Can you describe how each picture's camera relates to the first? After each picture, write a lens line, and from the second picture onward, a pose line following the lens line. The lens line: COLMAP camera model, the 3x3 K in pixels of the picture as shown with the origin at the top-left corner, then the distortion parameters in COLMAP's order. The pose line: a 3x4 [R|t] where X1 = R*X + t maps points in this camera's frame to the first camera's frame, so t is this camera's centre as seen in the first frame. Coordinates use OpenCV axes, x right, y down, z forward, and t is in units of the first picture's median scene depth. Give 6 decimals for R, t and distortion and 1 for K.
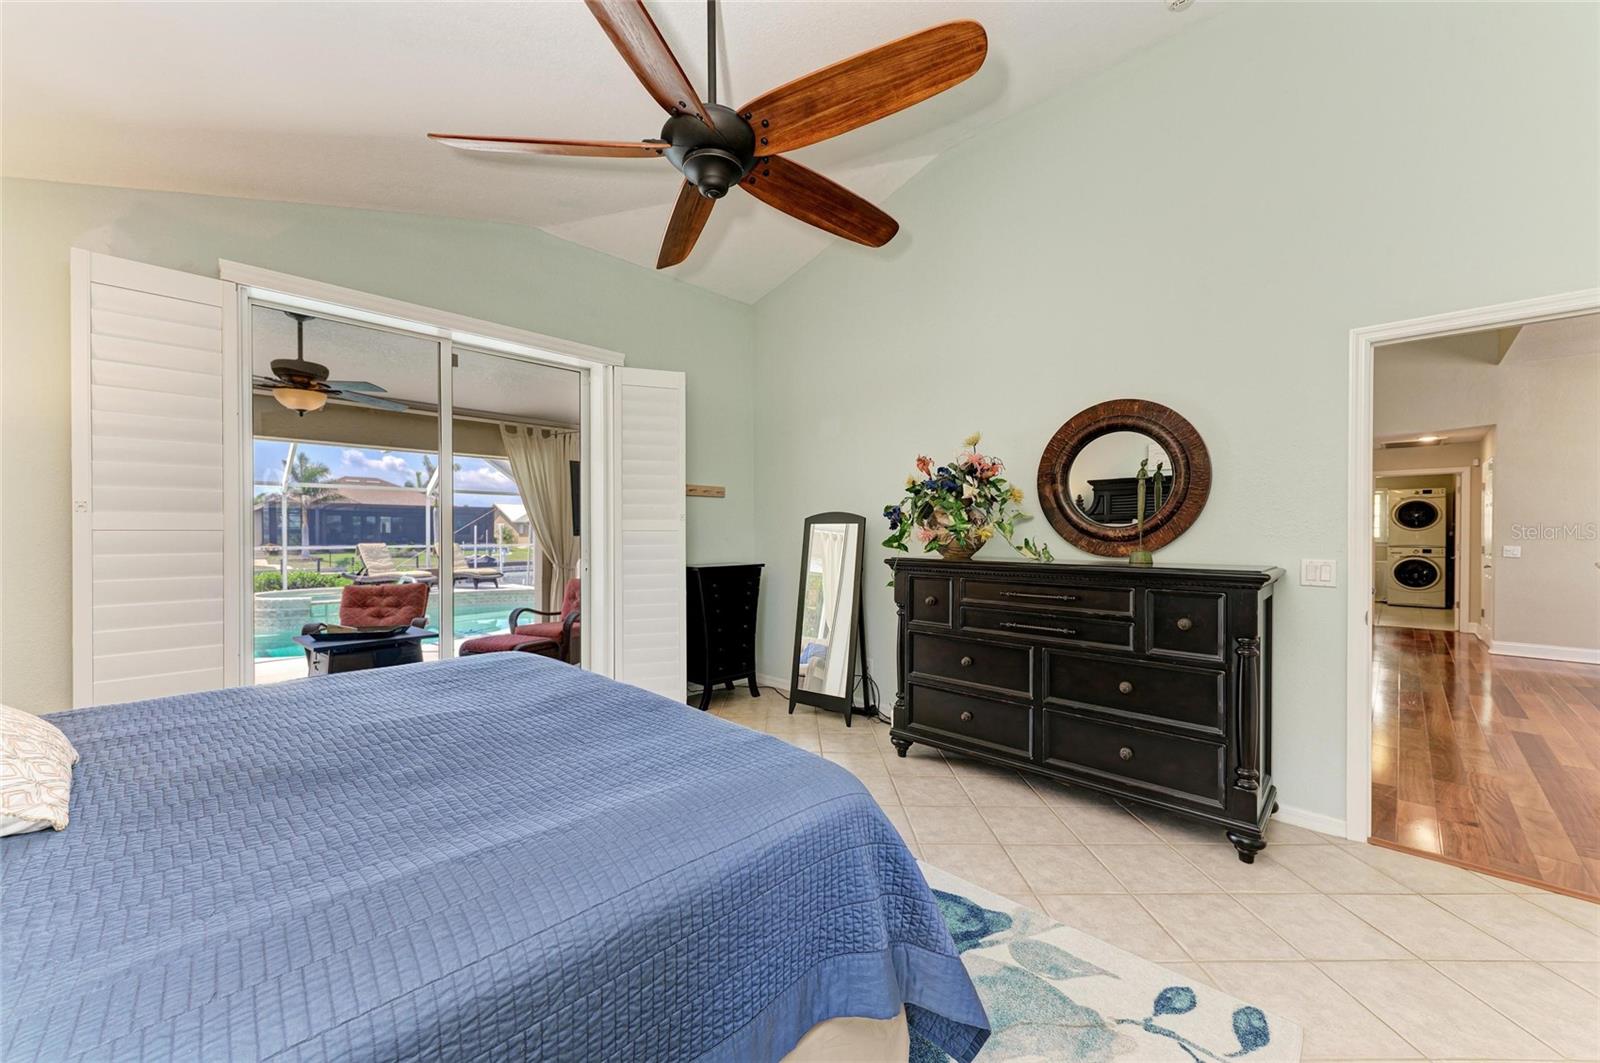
lens RADIAL K [[611.4, 0, 806.3], [0, 611.4, 535.6], [0, 0, 1]] dist [0.018363, -0.002967]
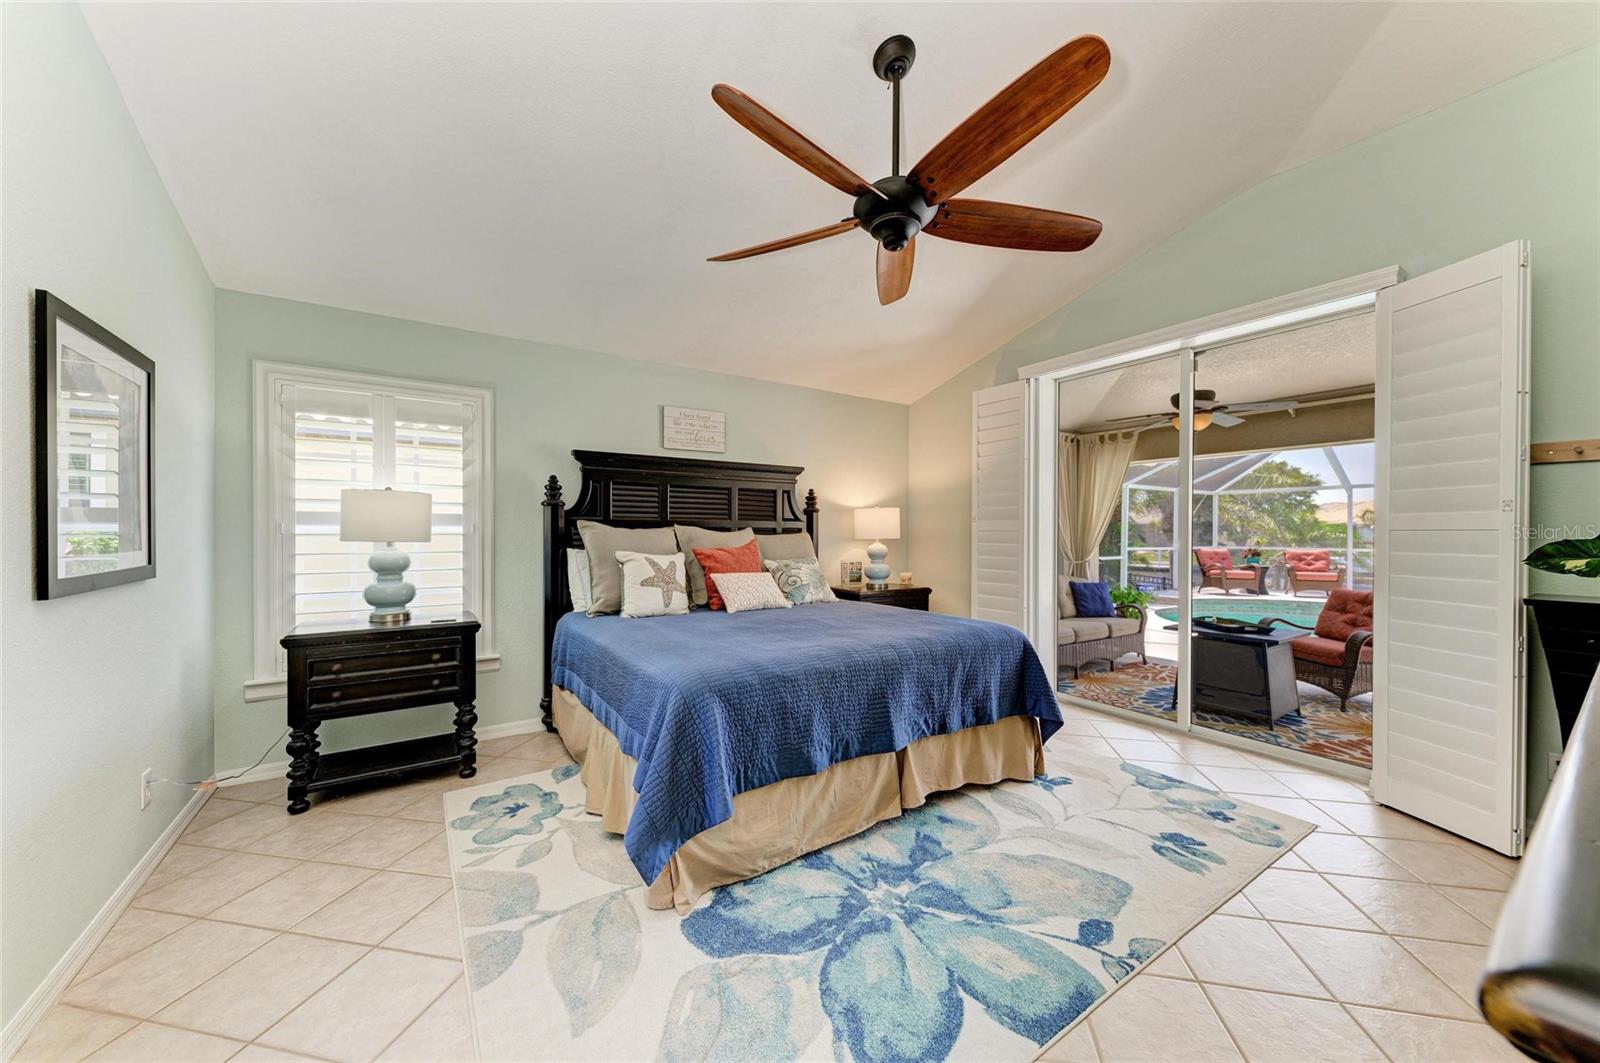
lens RADIAL K [[578.4, 0, 788.9], [0, 578.4, 535.8], [0, 0, 1]] dist [0.008942, -0.002348]
pose [[-0.245712, 0.005392, -0.969328, 0.548518], [-0.010127, 0.999916, 0.008129, -0.000215], [0.969290, 0.011814, -0.245636, 0.594871]]
